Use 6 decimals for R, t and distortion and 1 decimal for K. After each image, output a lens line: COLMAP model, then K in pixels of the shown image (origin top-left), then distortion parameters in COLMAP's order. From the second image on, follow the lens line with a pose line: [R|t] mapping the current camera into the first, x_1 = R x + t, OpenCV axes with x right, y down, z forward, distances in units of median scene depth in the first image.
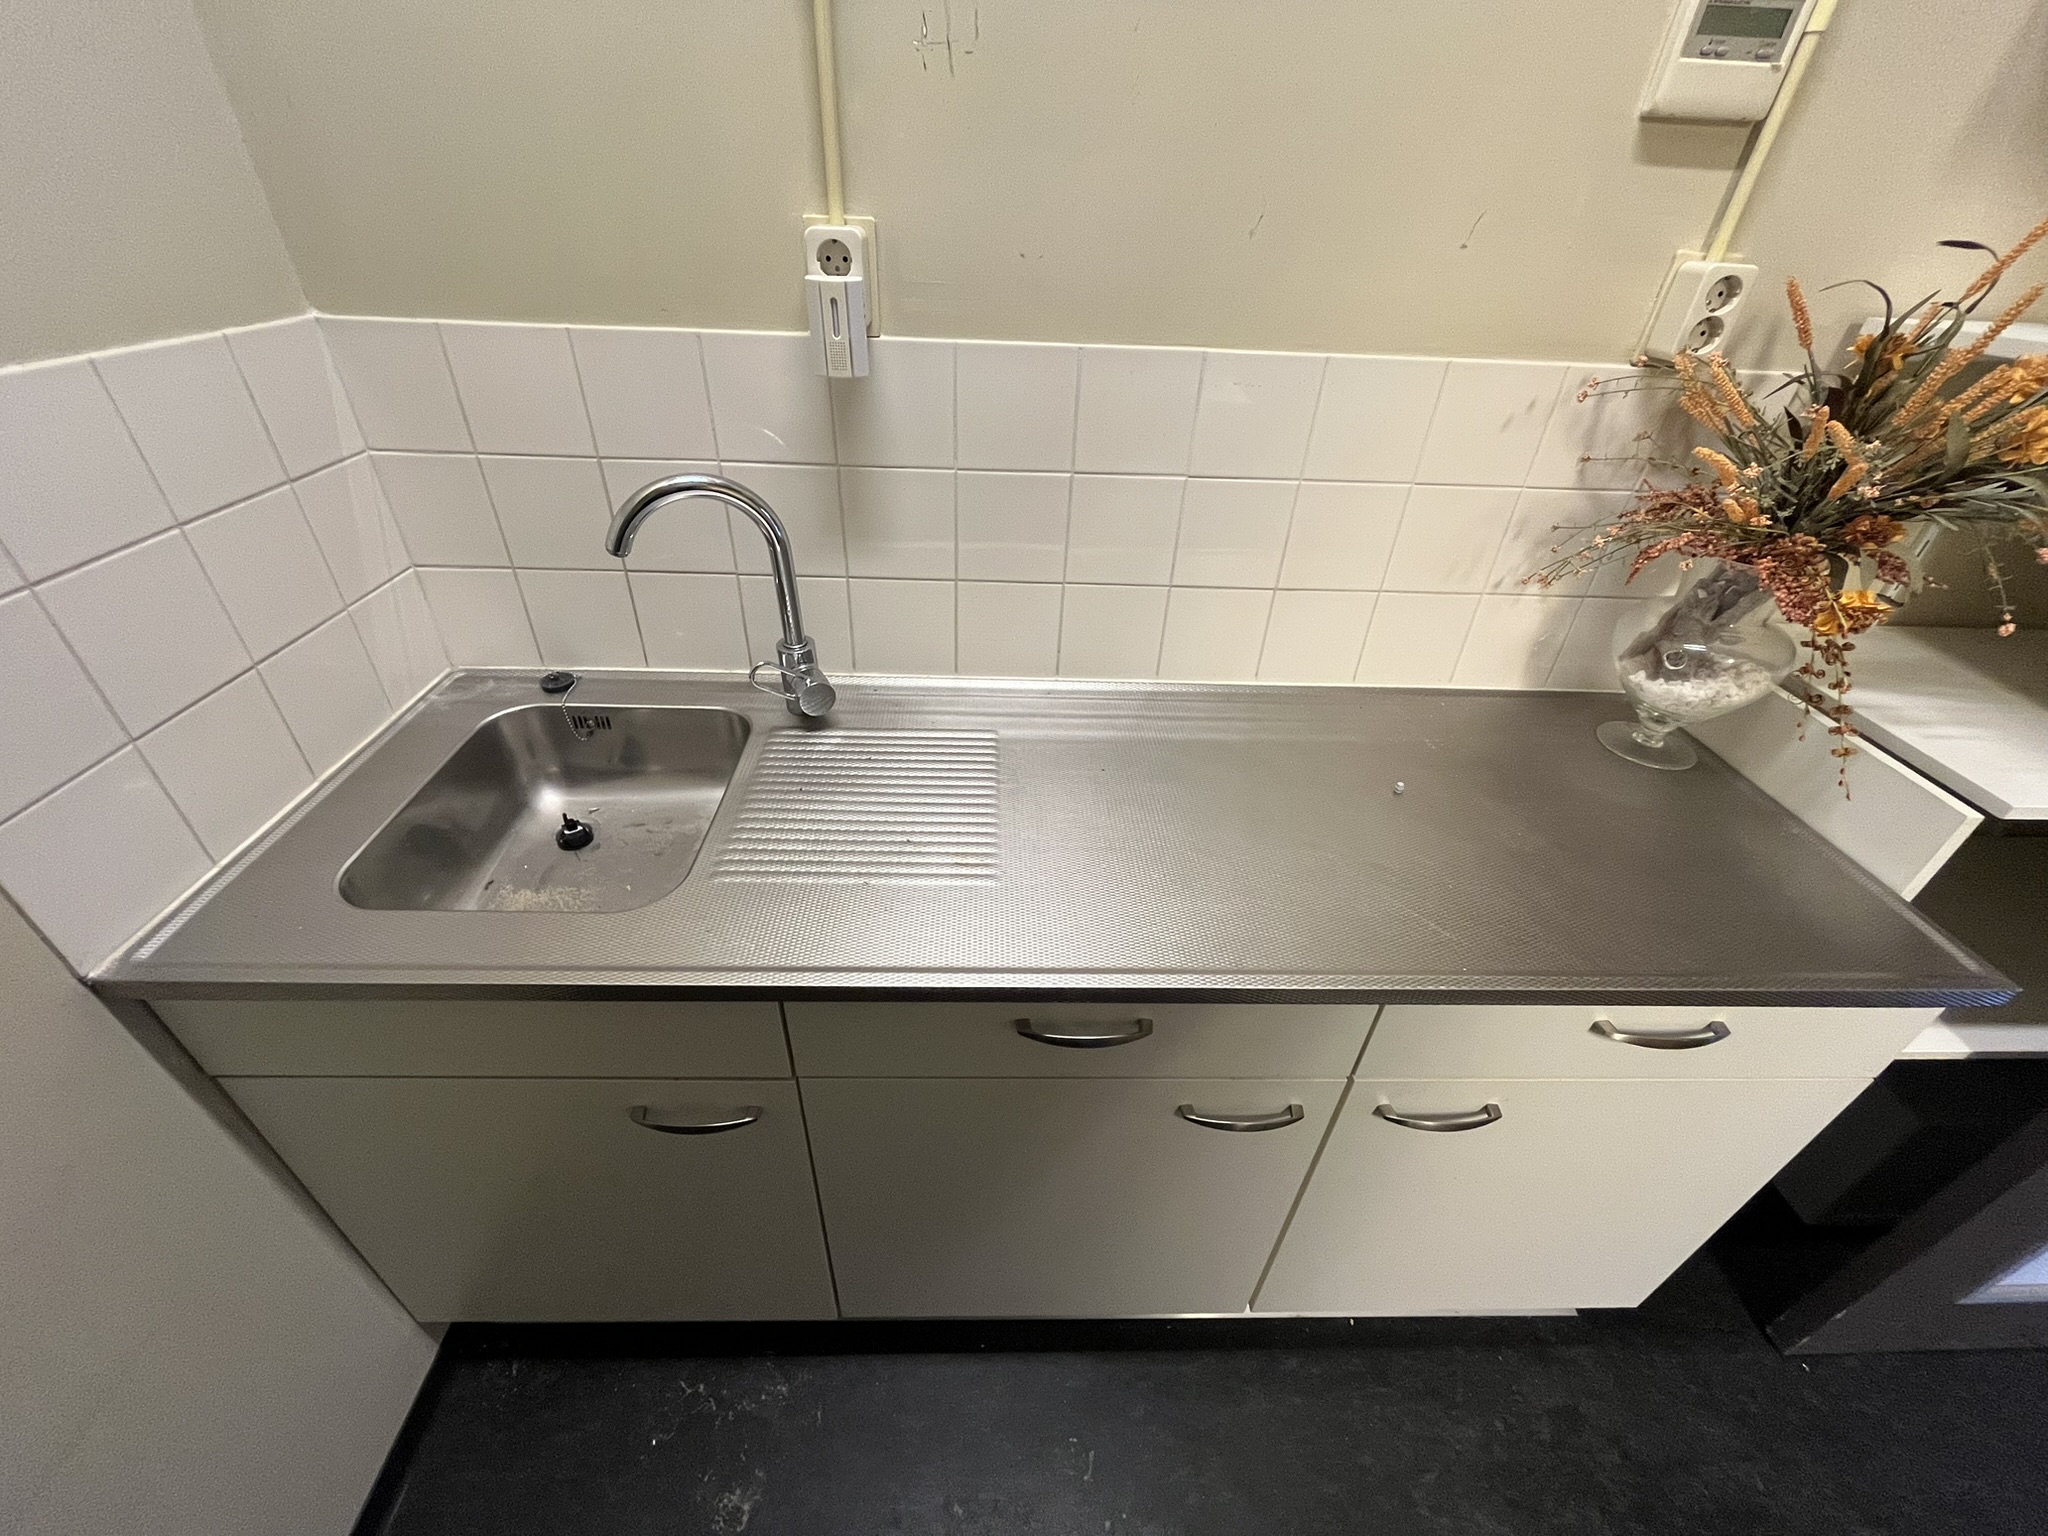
lens RADIAL K [[824.9, 0, 1018.1], [0, 824.9, 768.1], [0, 0, 1]] dist [-0.003782, -0.000022]
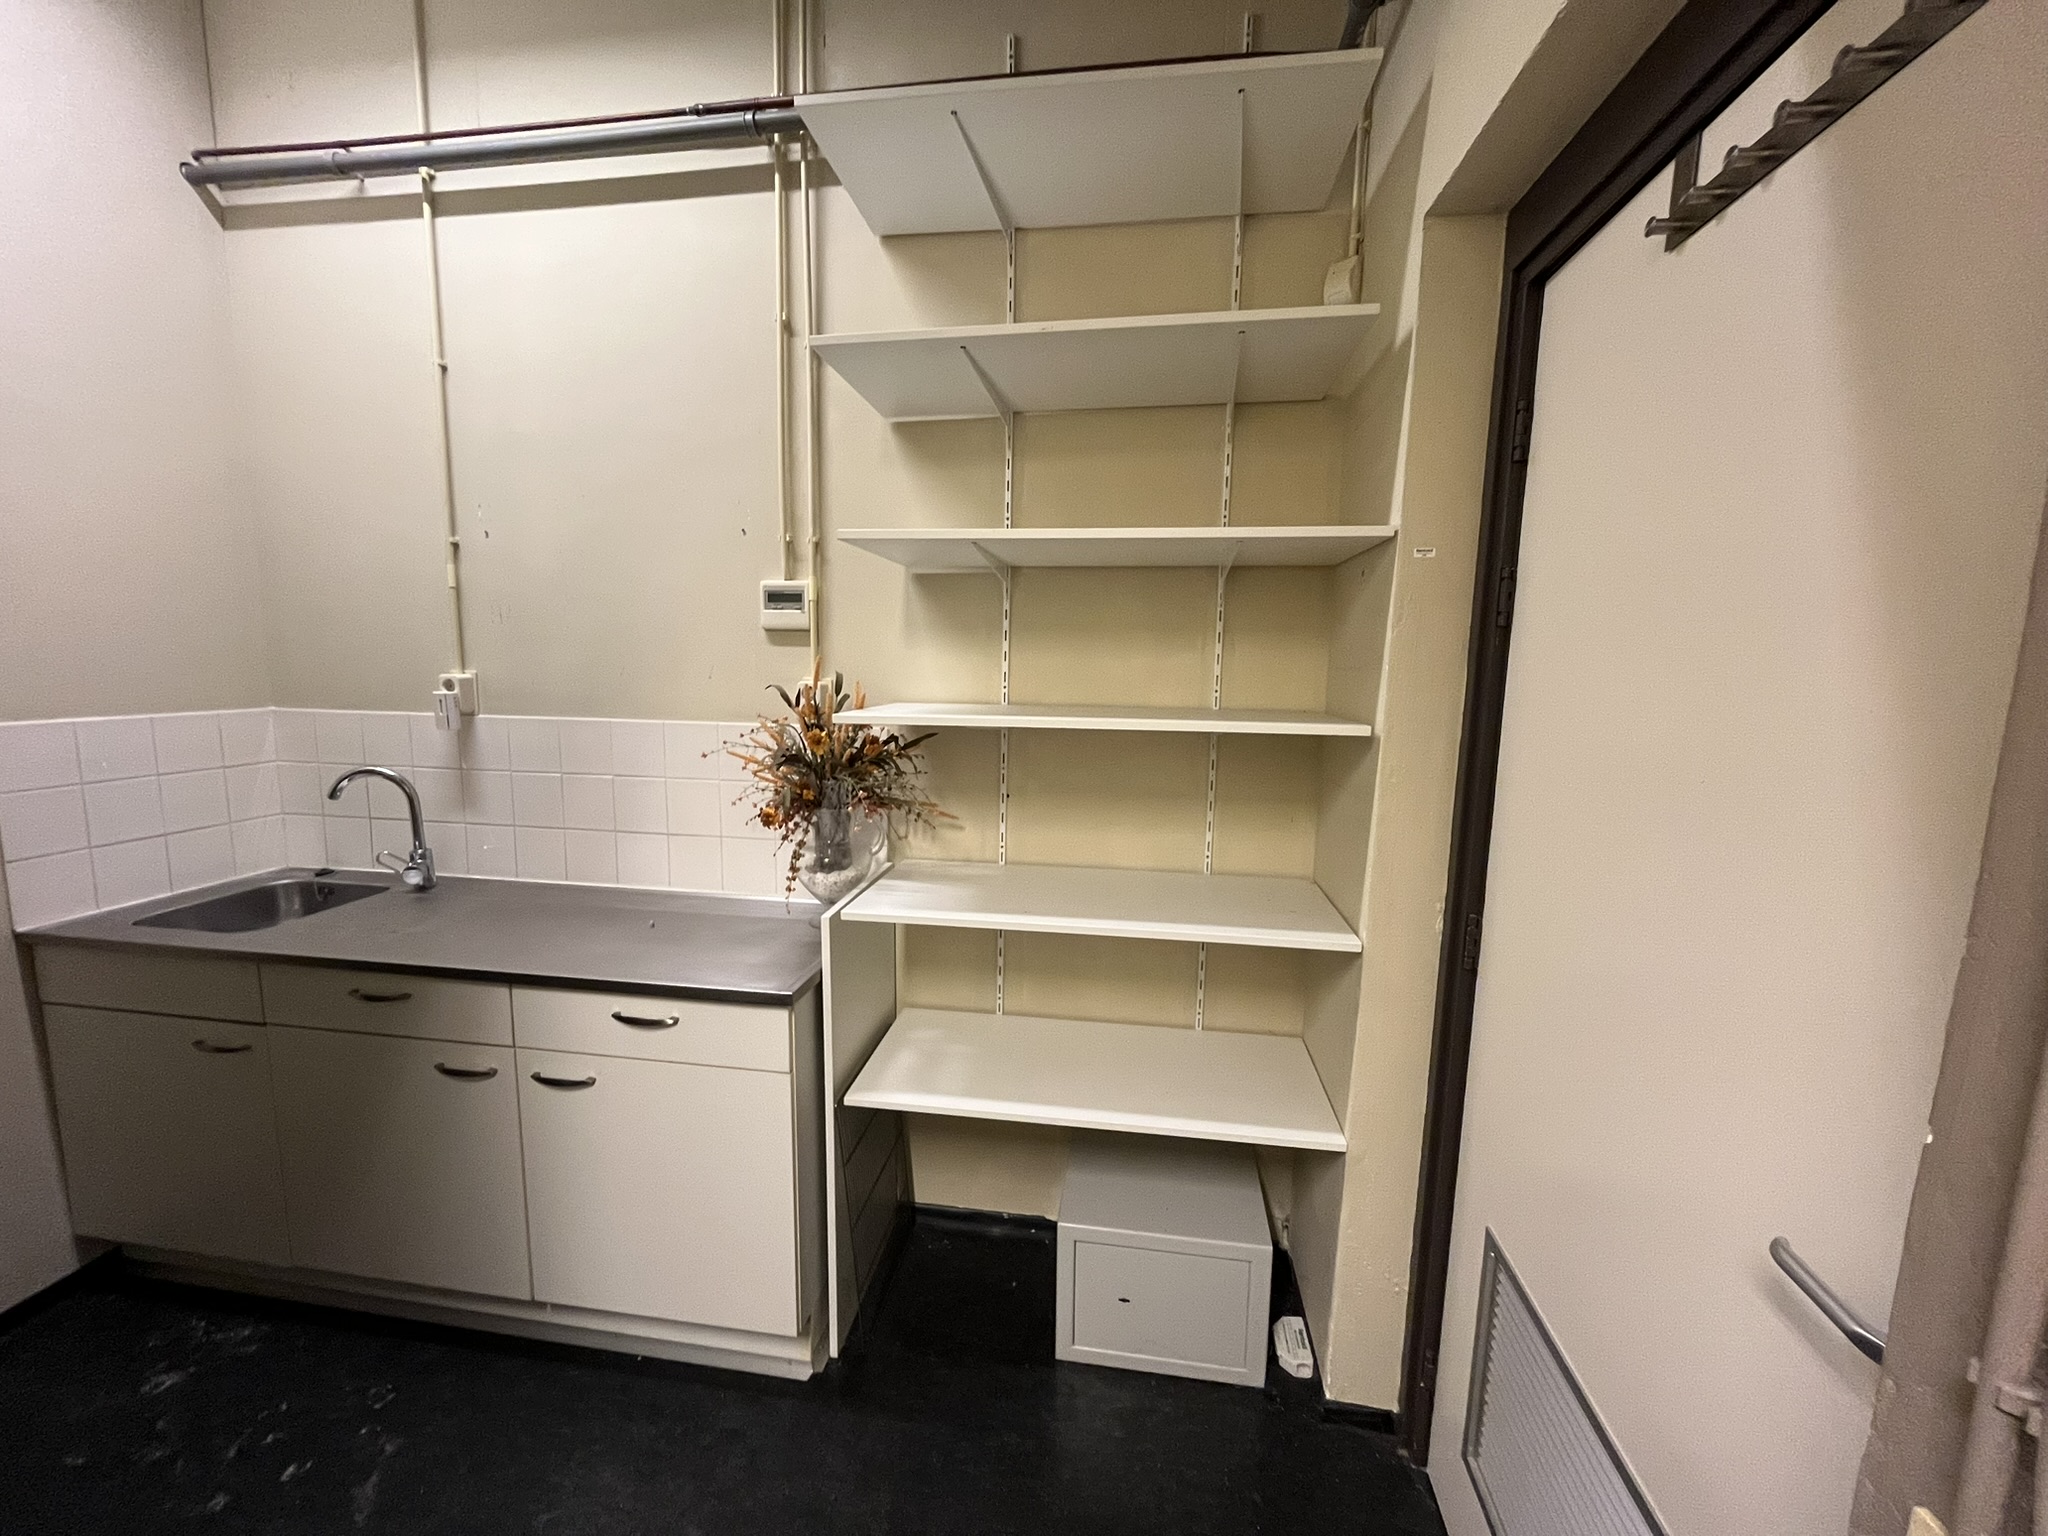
lens RADIAL K [[824.9, 0, 1022.8], [0, 824.9, 775.1], [0, 0, 1]] dist [-0.003782, -0.000022]
pose [[0.985875, 0.005433, -0.167396, 1.757978], [-0.080448, 0.891985, -0.444849, 0.532952], [0.146898, 0.452032, 0.879823, -0.730455]]
